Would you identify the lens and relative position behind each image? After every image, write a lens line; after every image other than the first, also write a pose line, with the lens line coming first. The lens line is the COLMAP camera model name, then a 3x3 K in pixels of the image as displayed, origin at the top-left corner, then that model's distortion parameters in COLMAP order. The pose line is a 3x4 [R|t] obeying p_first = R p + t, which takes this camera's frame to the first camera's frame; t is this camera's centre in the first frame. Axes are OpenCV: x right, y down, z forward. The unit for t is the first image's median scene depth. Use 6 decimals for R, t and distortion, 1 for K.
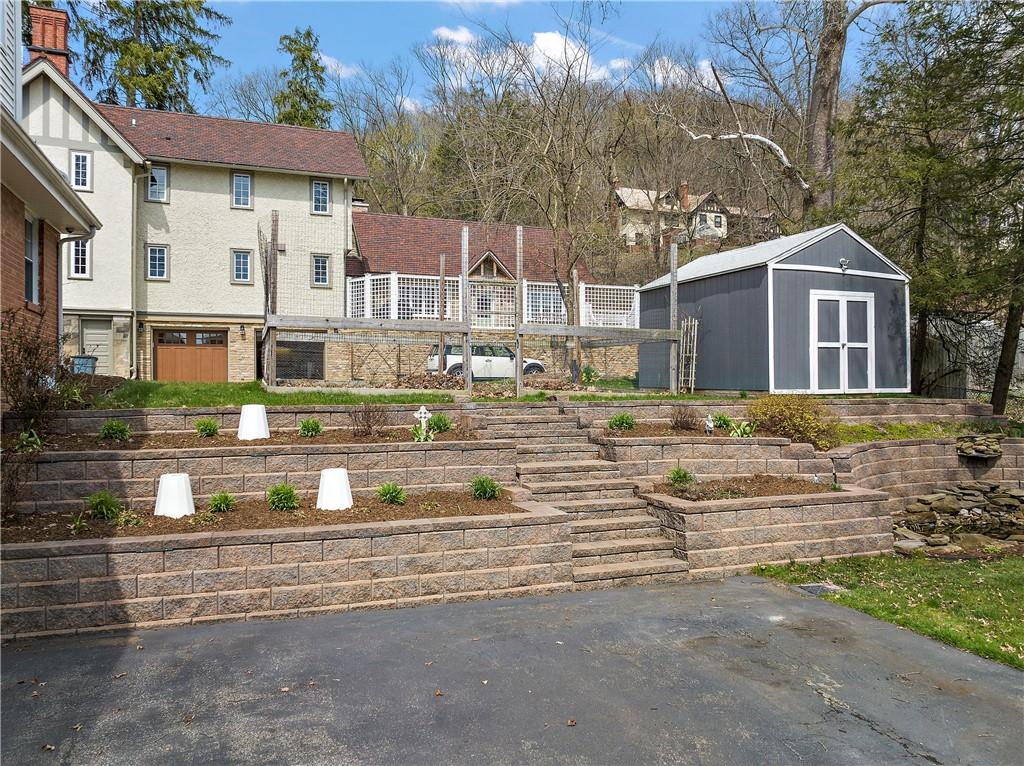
lens RADIAL K [[730.8, 0, 512.0], [0, 730.8, 383.0], [0, 0, 1]] dist [-0.058247, 0.034889]
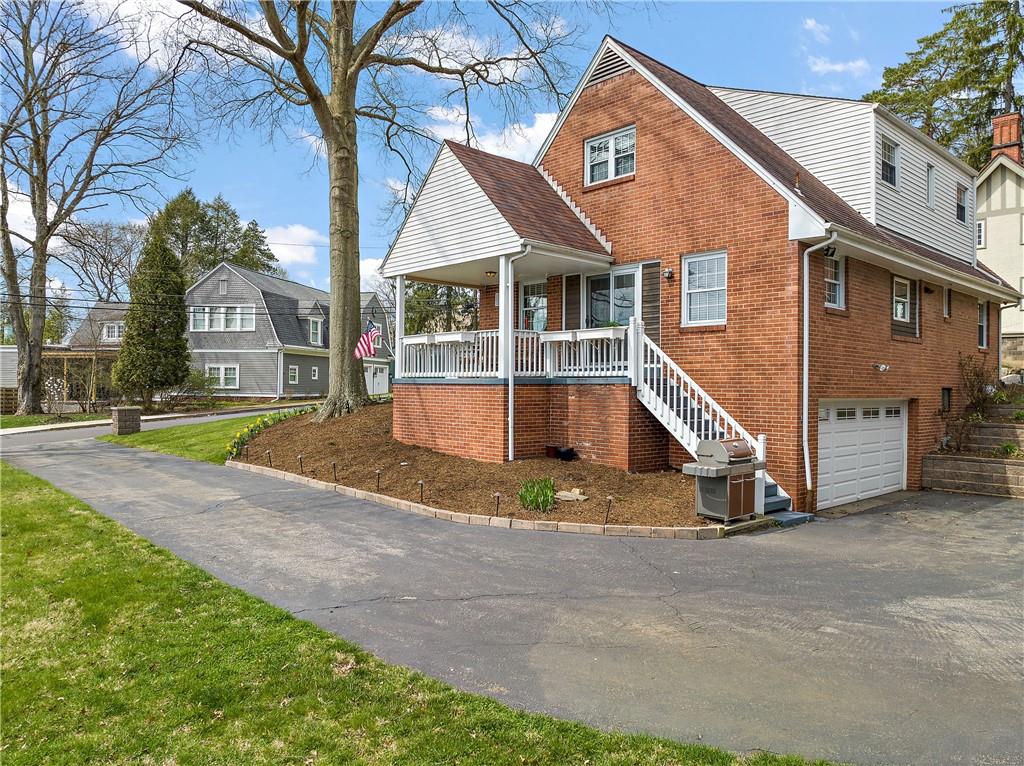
lens RADIAL K [[730.8, 0, 512.0], [0, 730.8, 383.0], [0, 0, 1]] dist [-0.058247, 0.034889]
pose [[0.364829, 0.005339, -0.931059, 0.433585], [-0.010569, 0.999943, 0.001592, -0.005767], [0.931014, 0.009259, 0.364865, -0.572914]]
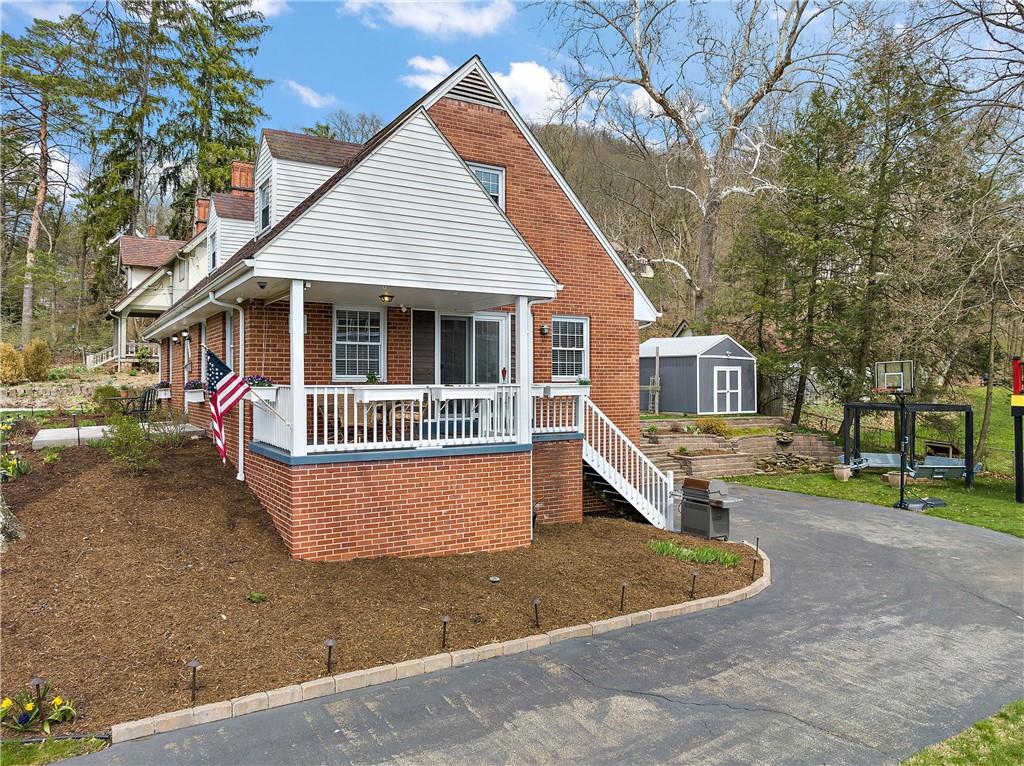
lens RADIAL K [[730.8, 0, 512.0], [0, 730.8, 383.0], [0, 0, 1]] dist [-0.058247, 0.034889]
pose [[0.980277, 0.003477, 0.197598, -0.604188], [-0.003406, 0.999994, -0.000699, -0.074273], [-0.197599, 0.000012, 0.980283, -1.002377]]
